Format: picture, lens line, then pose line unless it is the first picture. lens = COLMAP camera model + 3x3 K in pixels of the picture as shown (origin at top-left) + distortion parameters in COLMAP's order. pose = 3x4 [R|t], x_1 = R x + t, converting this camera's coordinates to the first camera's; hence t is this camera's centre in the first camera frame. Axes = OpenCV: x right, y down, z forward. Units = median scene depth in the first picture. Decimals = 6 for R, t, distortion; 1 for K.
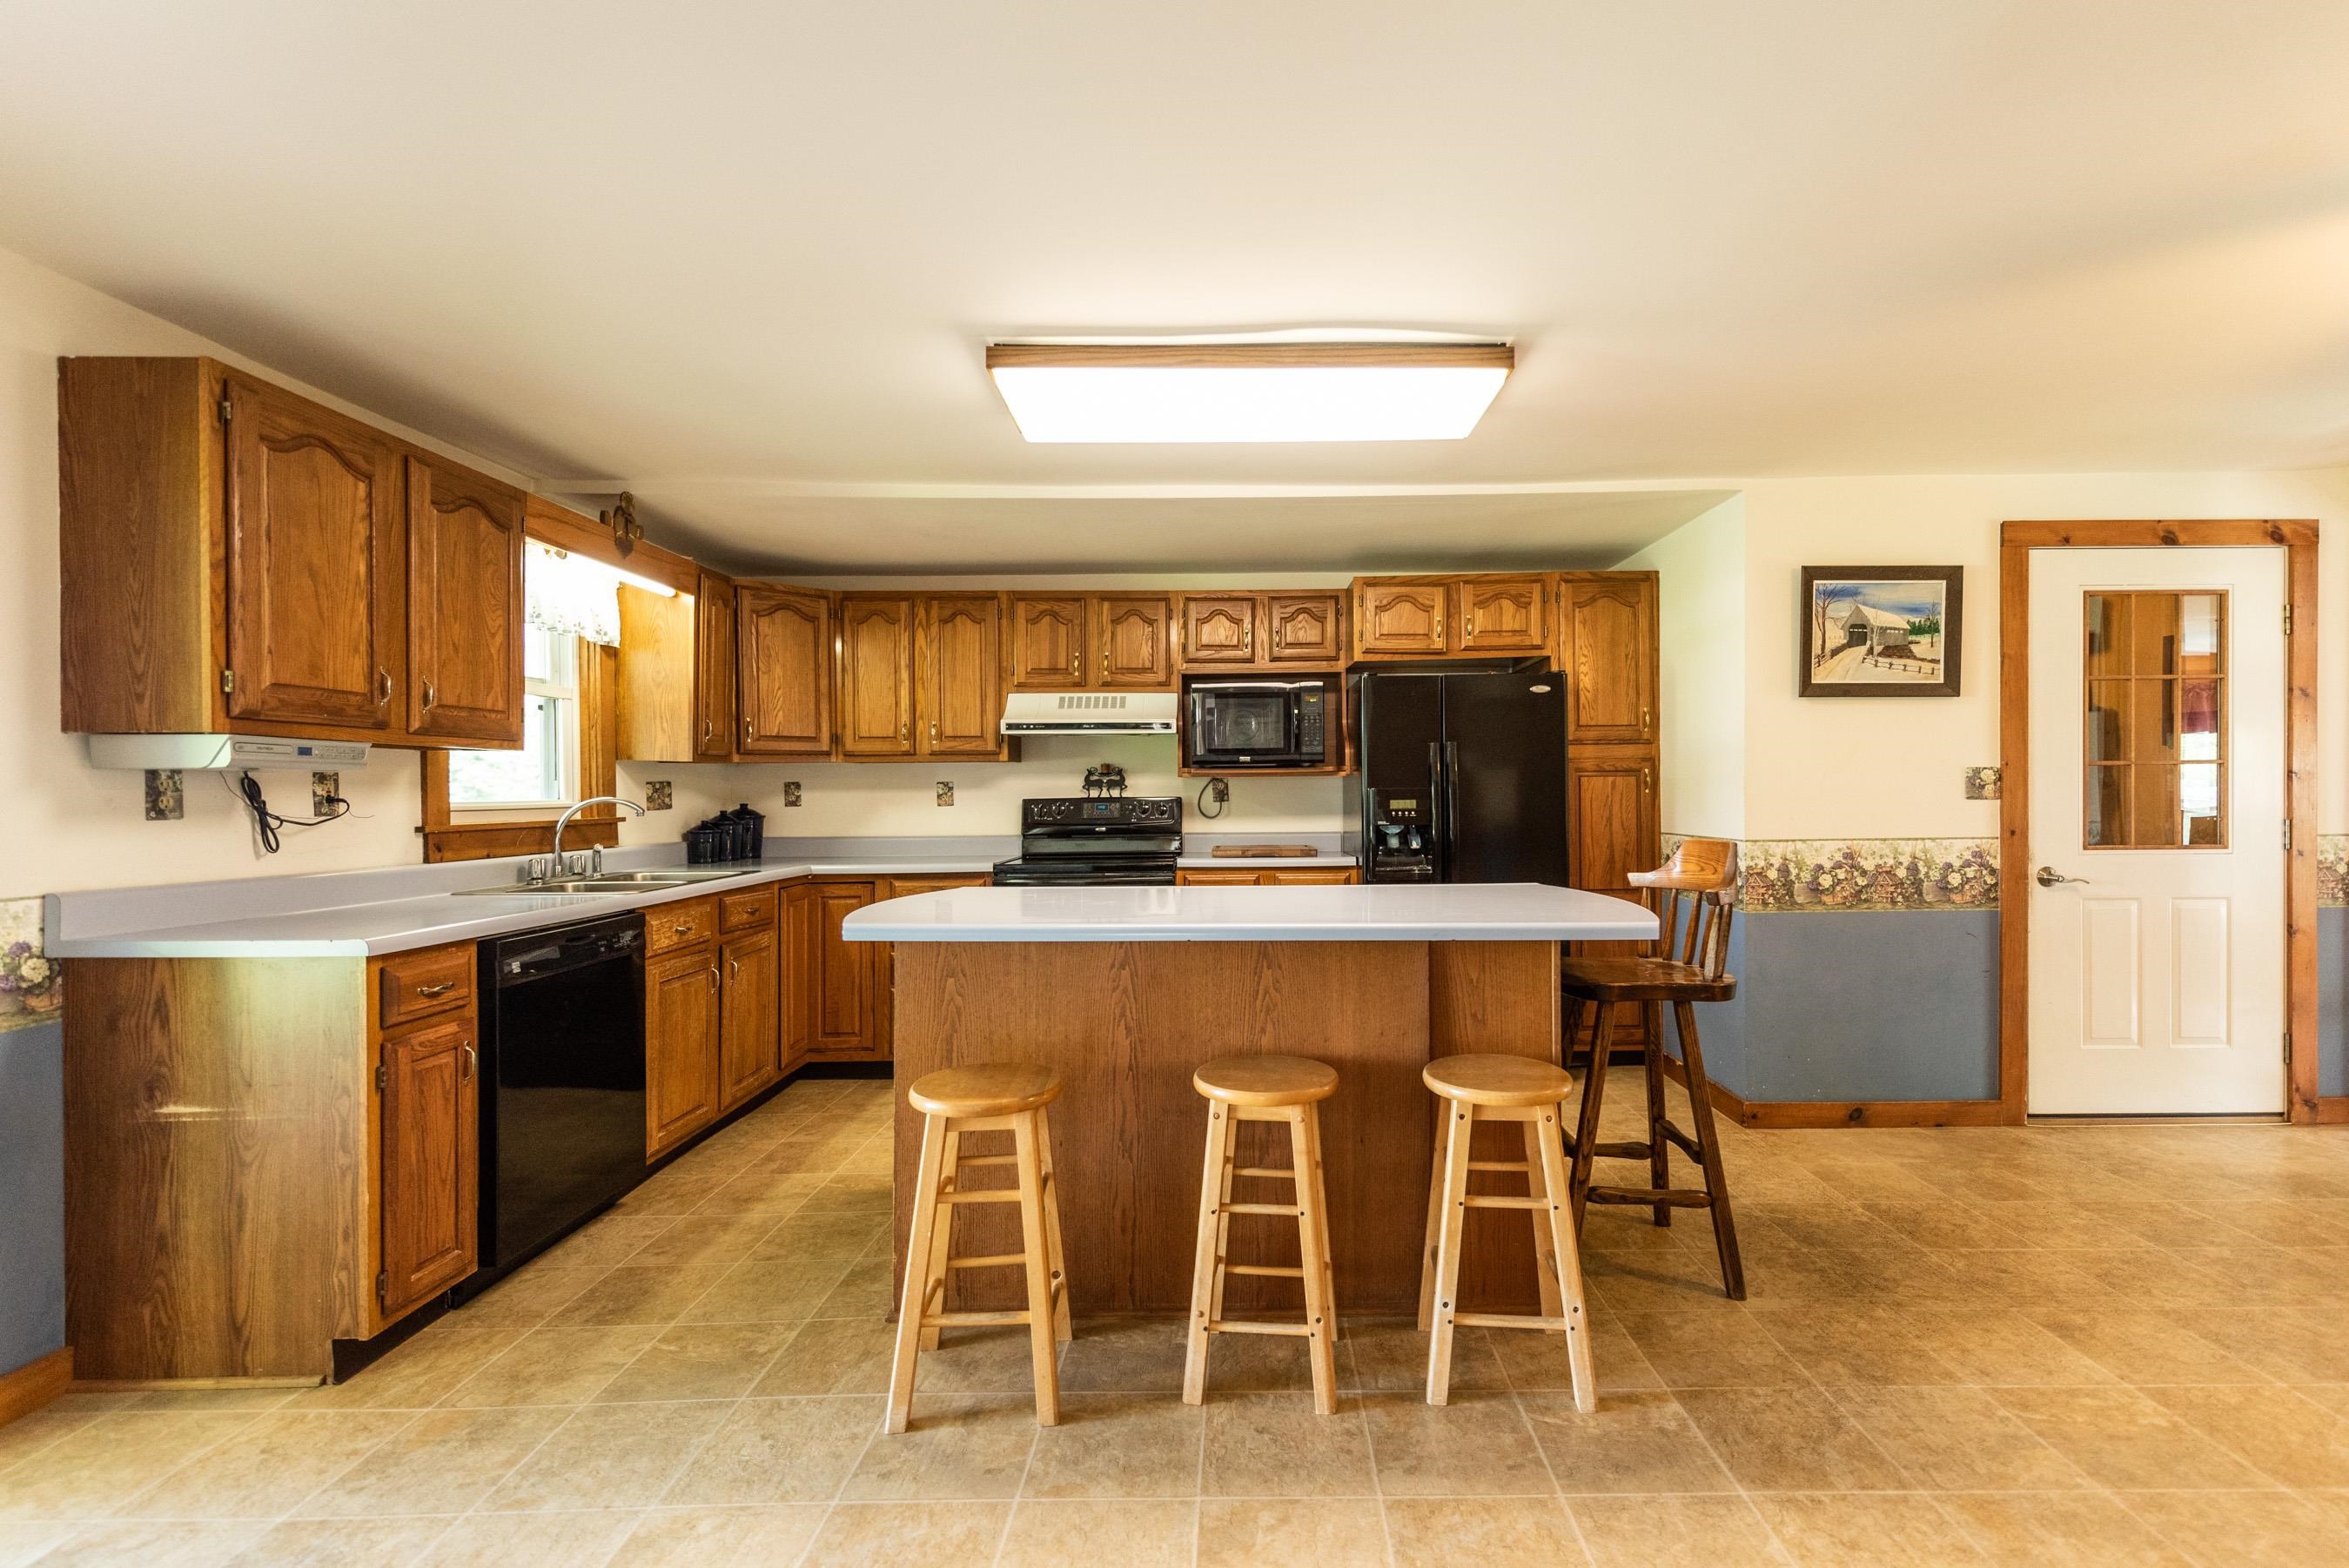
lens RADIAL K [[1007.5, 0, 1252.0], [0, 1007.5, 800.8], [0, 0, 1]] dist [0.005239, -0.000784]
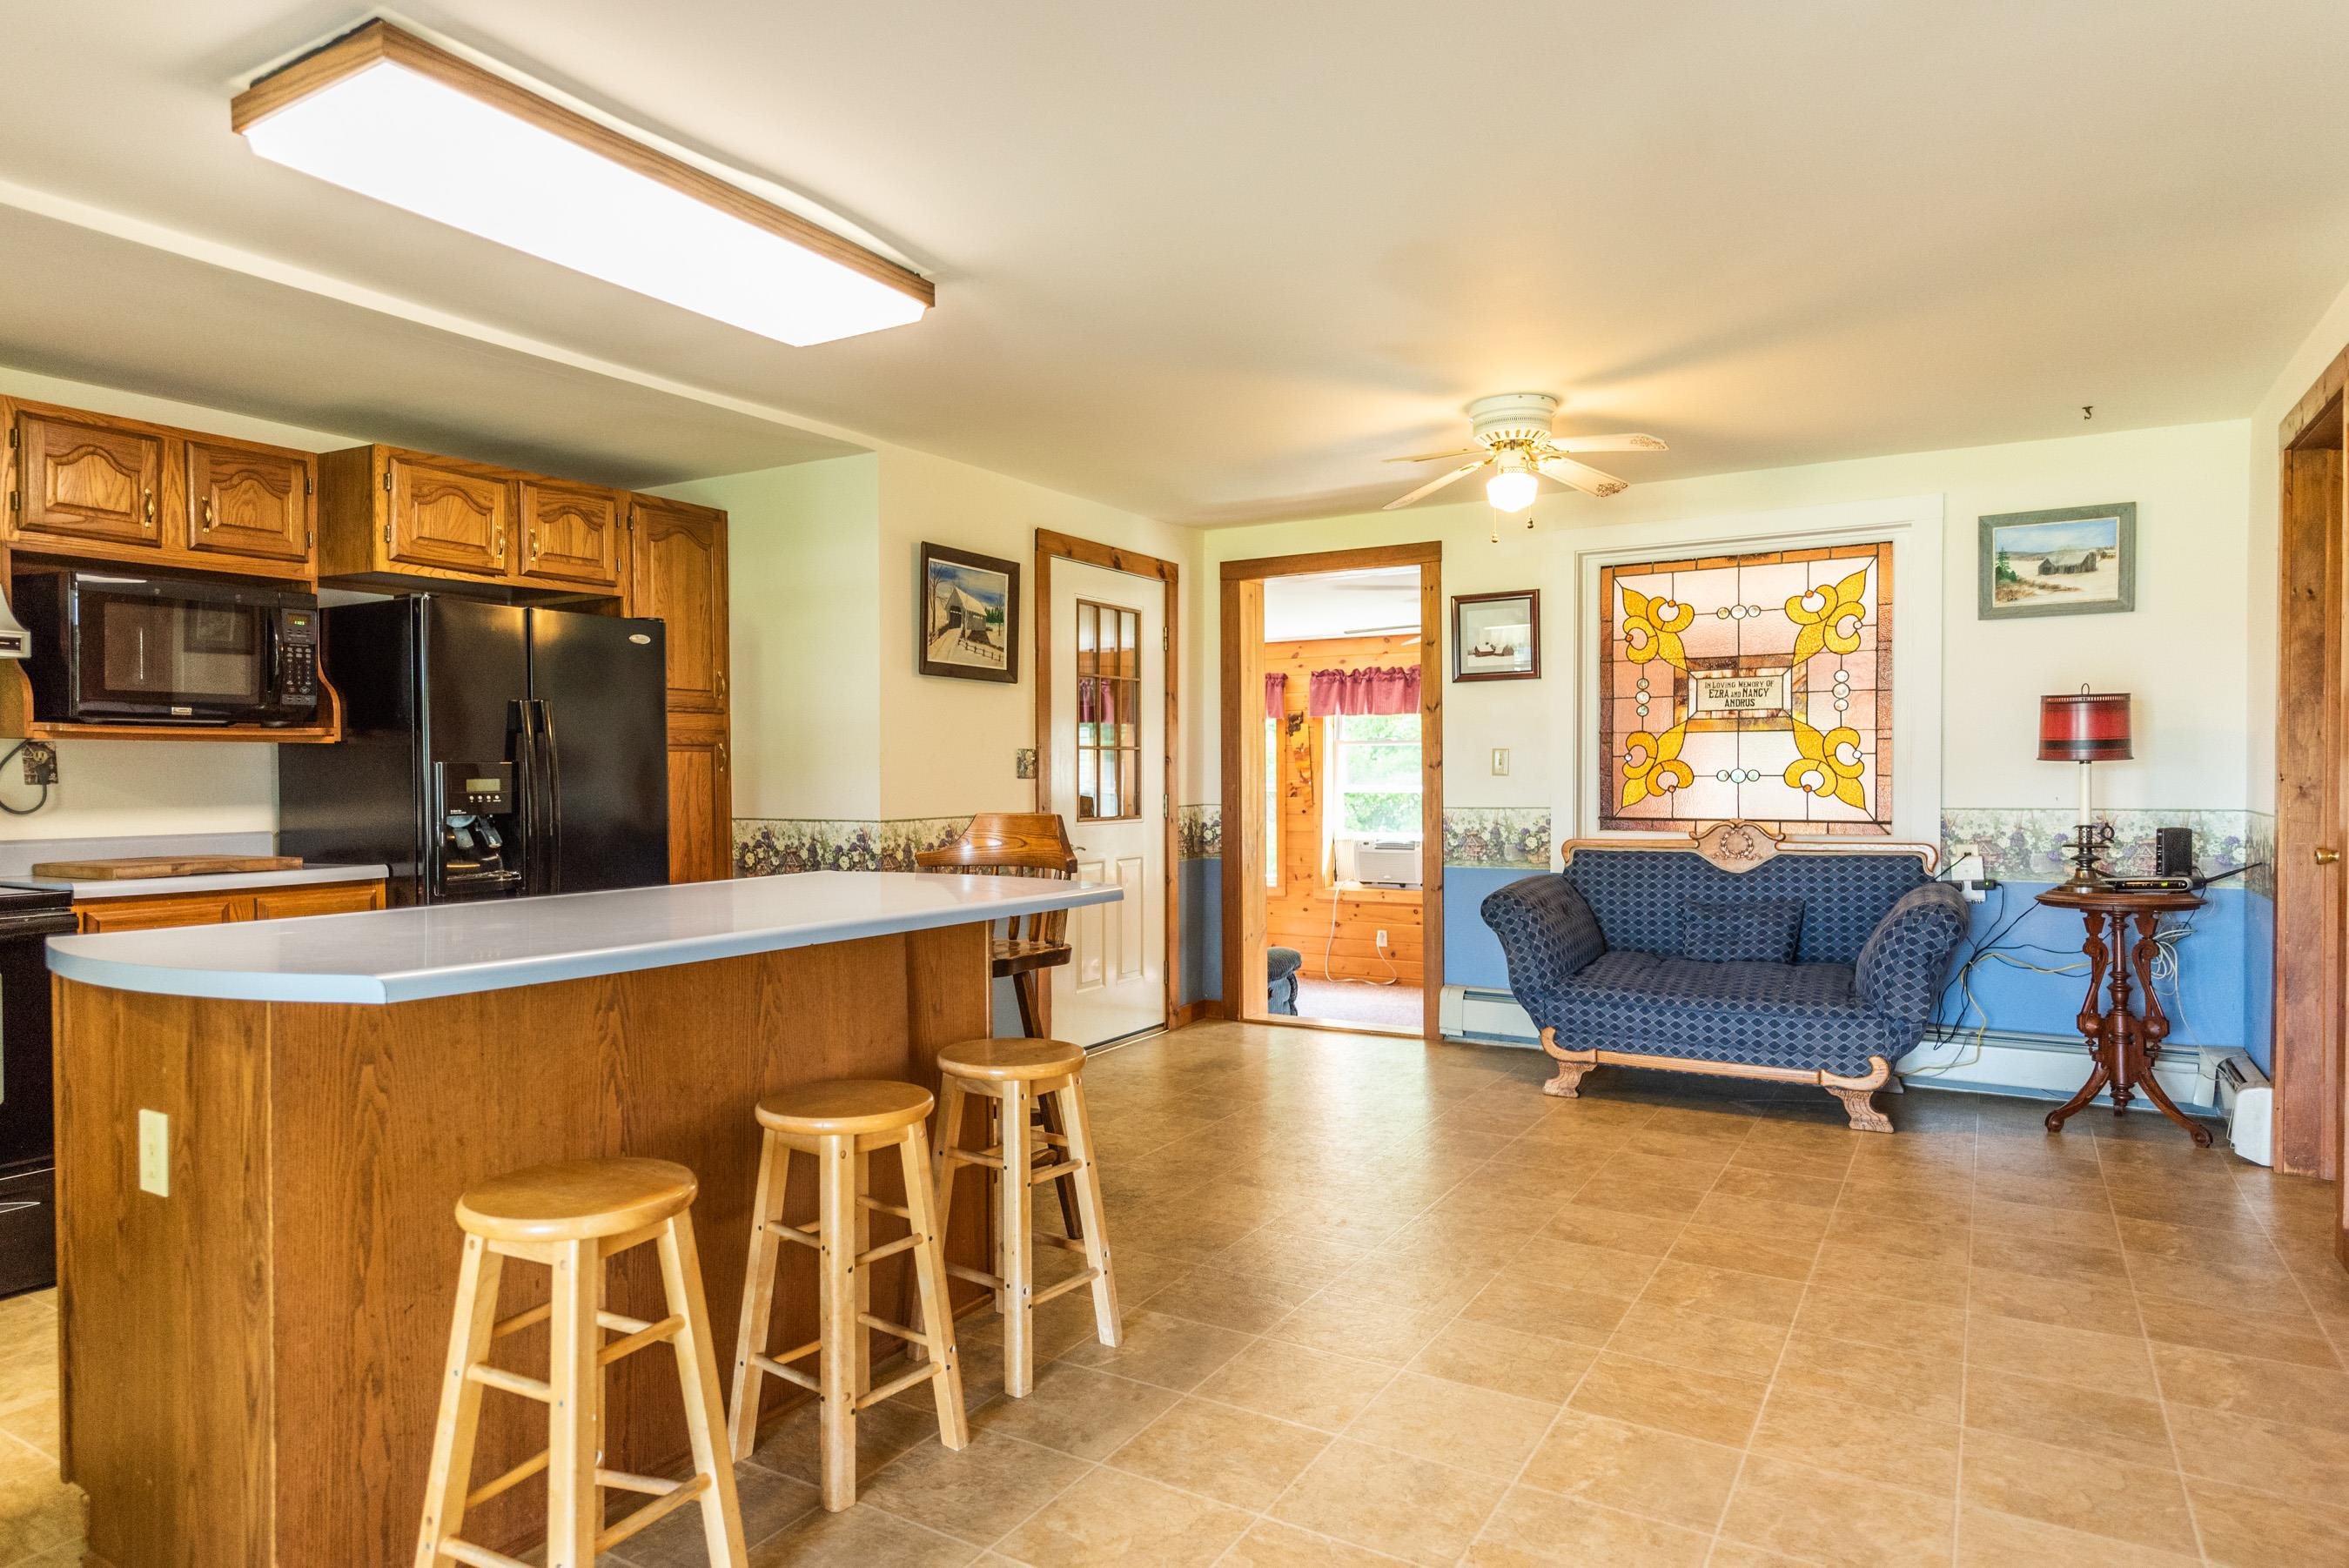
lens RADIAL K [[1373.7, 0, 1110.1], [0, 1373.7, 801.5], [0, 0, 1]] dist [0.016557, -0.003770]
pose [[0.538118, -0.012120, 0.842783, -0.409718], [0.007410, 0.999926, 0.009648, 0.008167], [-0.842837, 0.001053, 0.538168, 0.103370]]
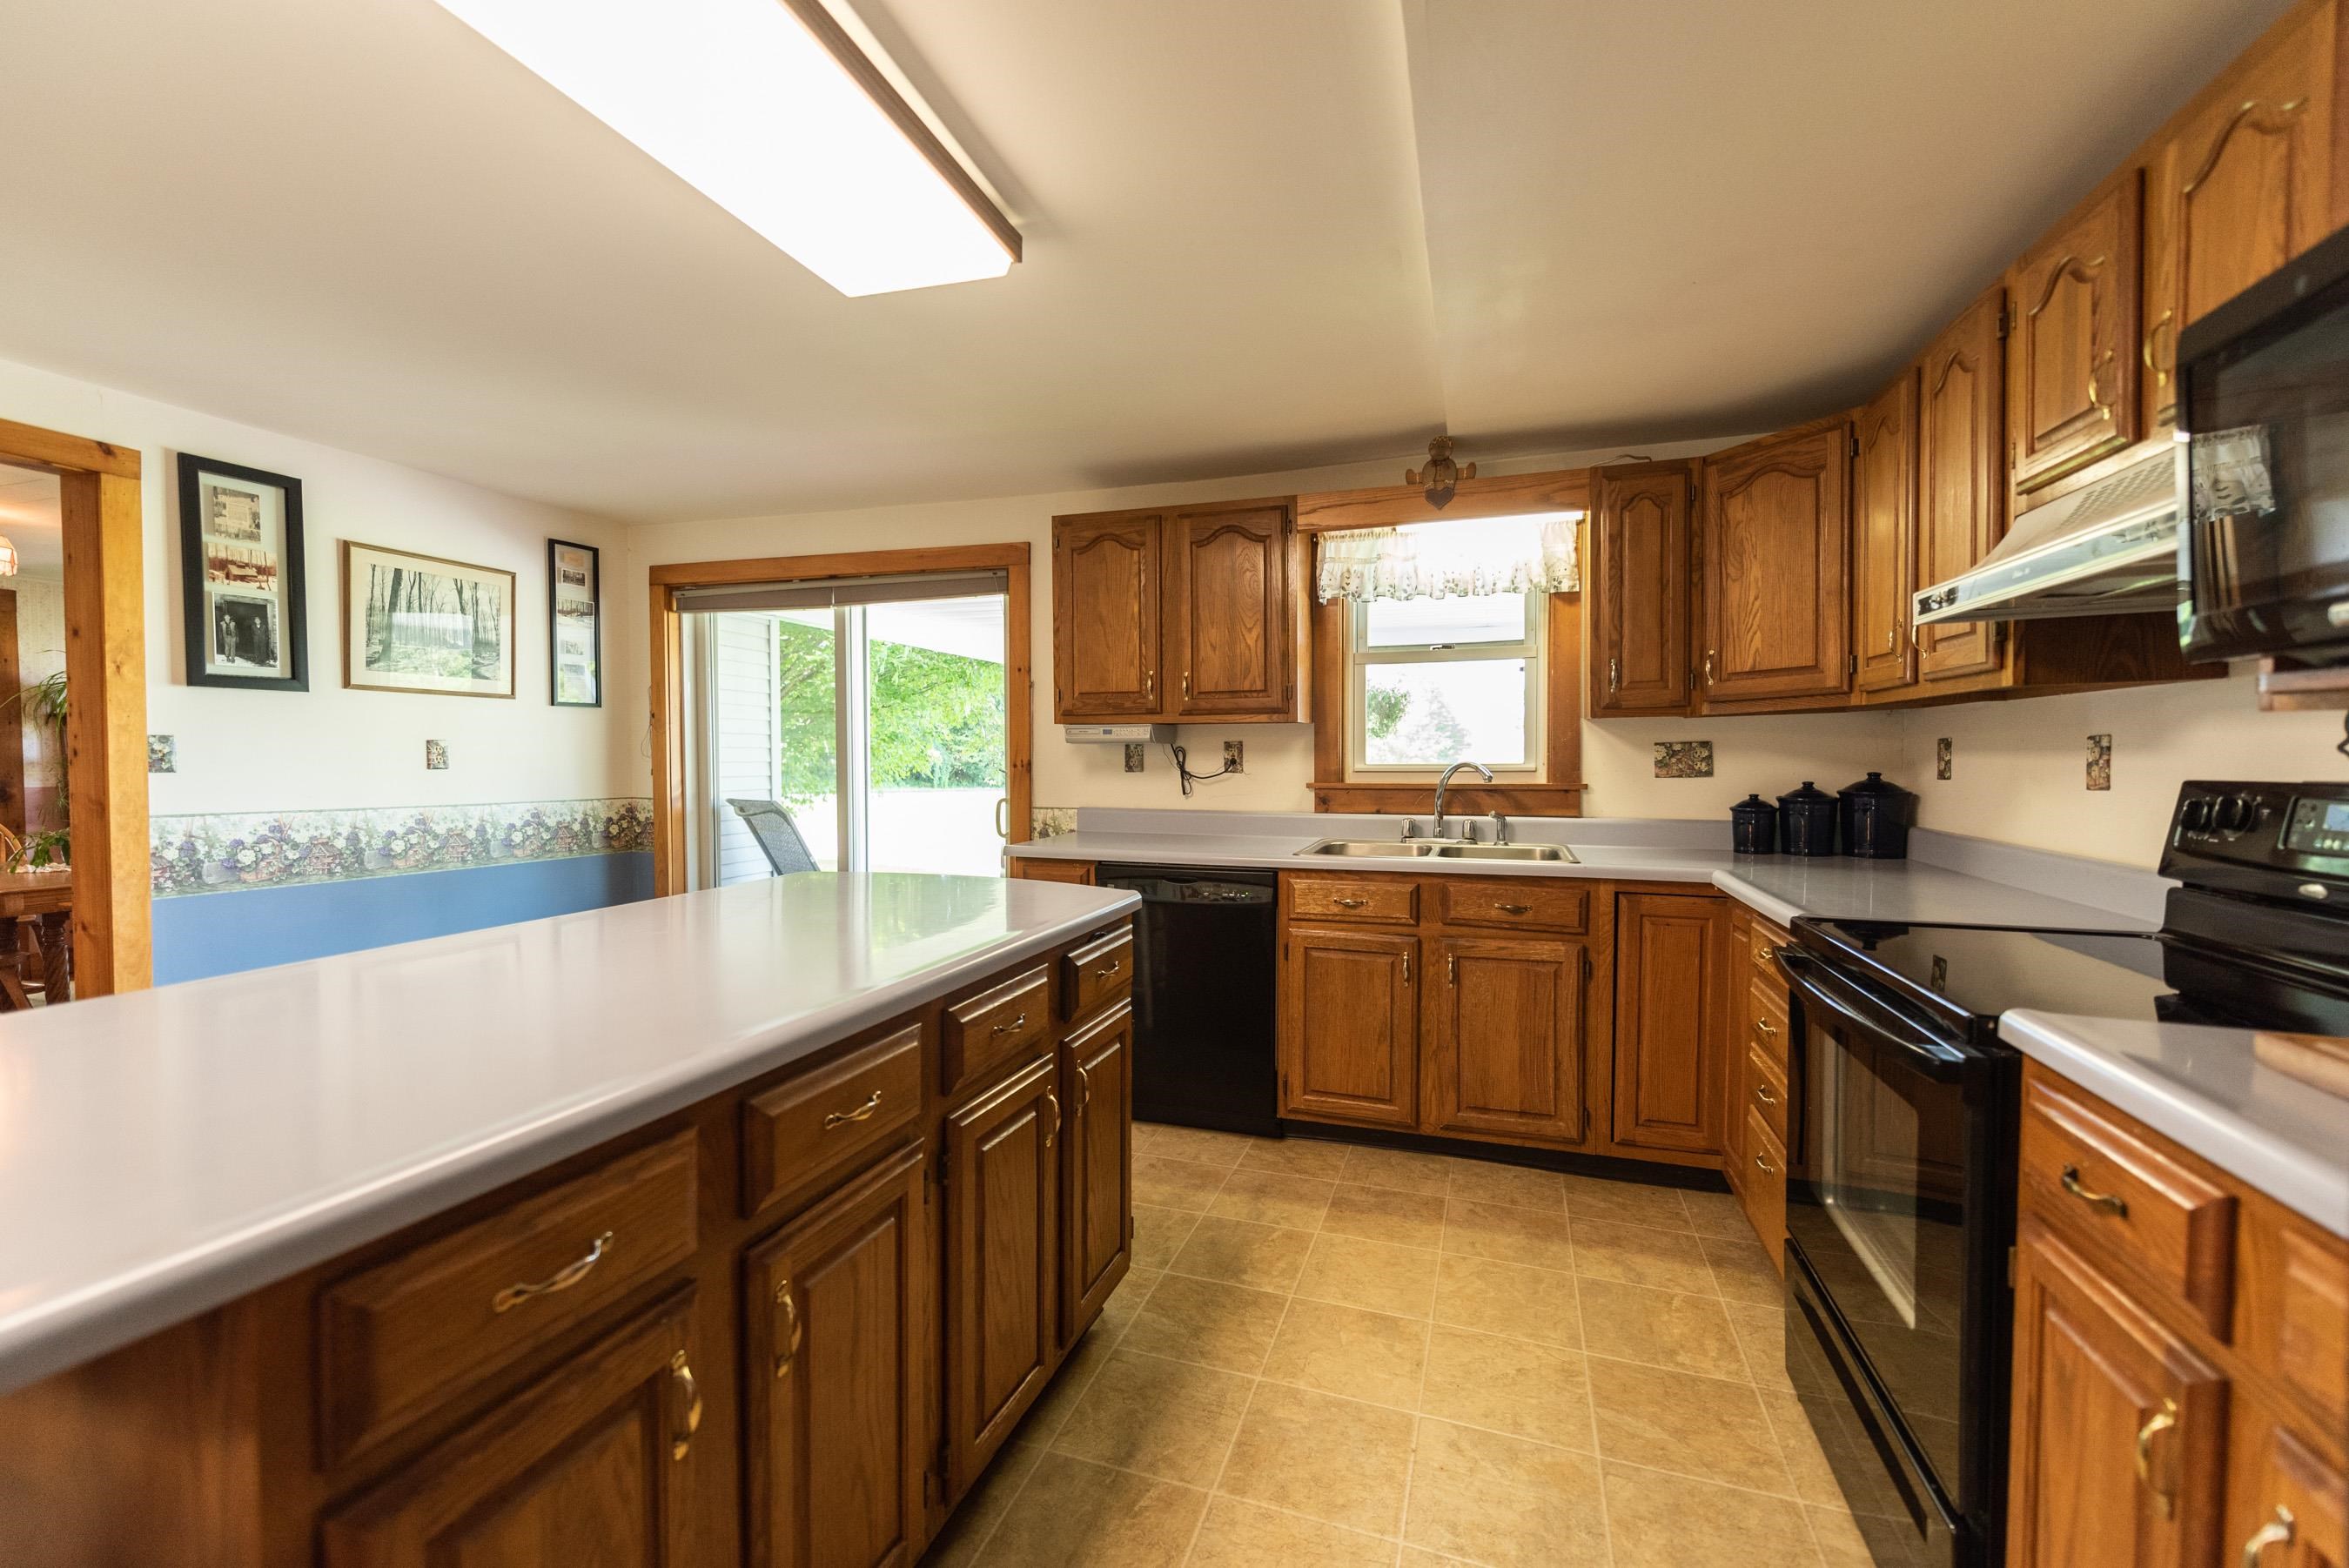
lens RADIAL K [[914.9, 0, 1184.7], [0, 914.9, 790.5], [0, 0, 1]] dist [0.011745, -0.002207]
pose [[-0.314391, 0.049277, -0.948014, 0.227731], [-0.001423, 0.998626, 0.052380, -0.018000], [0.949292, 0.017817, -0.313889, 0.852451]]
